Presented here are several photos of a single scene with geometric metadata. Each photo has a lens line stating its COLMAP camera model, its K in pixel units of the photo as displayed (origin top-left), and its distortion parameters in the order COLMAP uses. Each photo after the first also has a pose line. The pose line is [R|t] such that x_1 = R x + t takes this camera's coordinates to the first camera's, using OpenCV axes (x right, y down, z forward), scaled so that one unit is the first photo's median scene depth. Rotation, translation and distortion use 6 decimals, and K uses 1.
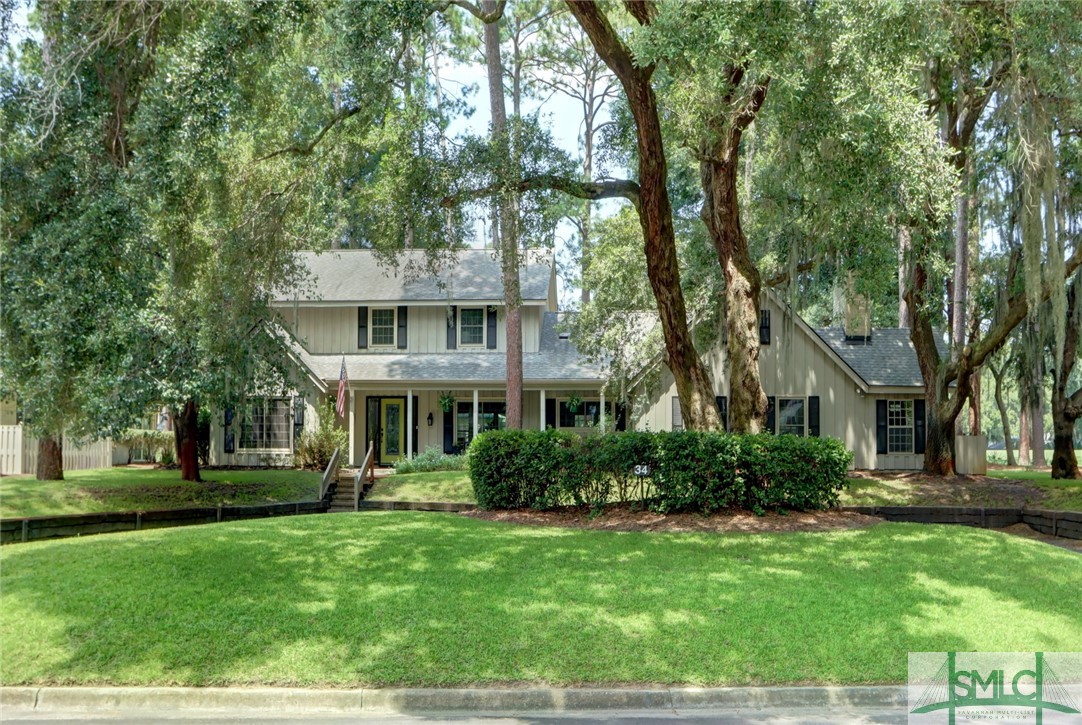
lens RADIAL K [[756.4, 0, 541.0], [0, 756.4, 362.5], [0, 0, 1]] dist [0.001298, -0.000016]
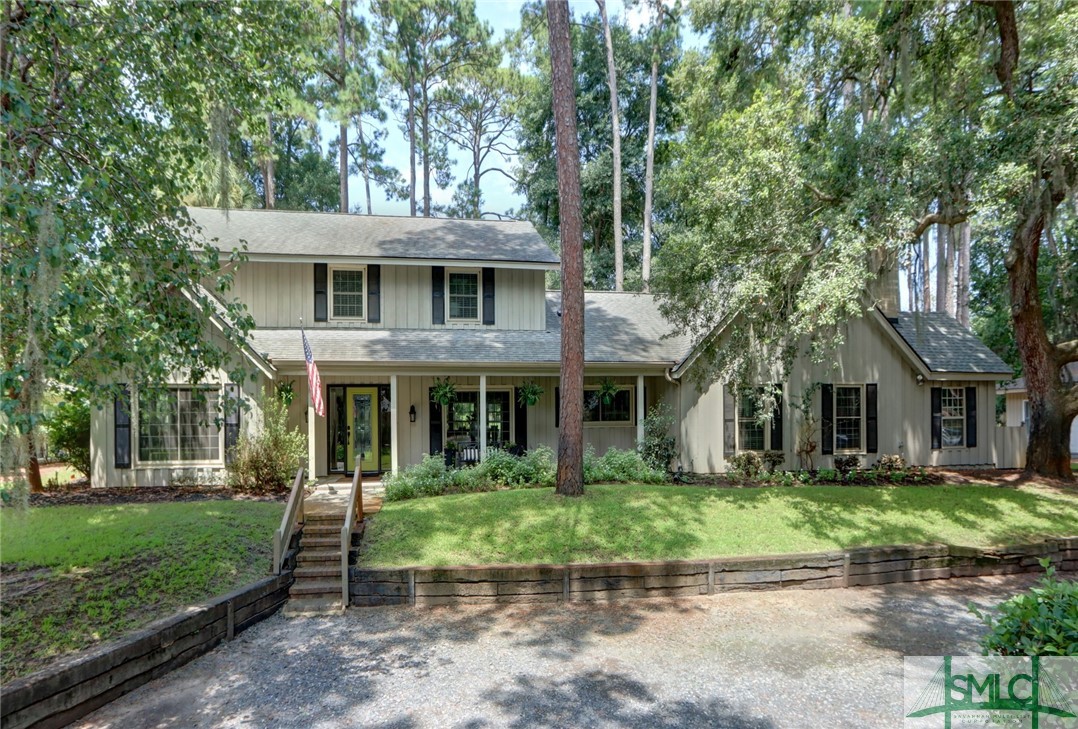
lens RADIAL K [[597.1, 0, 538.8], [0, 597.1, 386.0], [0, 0, 1]] dist [-0.014590, 0.000170]
pose [[0.986629, -0.001592, 0.162973, -0.123135], [-0.005797, 0.998977, 0.044852, 0.018951], [-0.162878, -0.045198, 0.985610, 0.390669]]
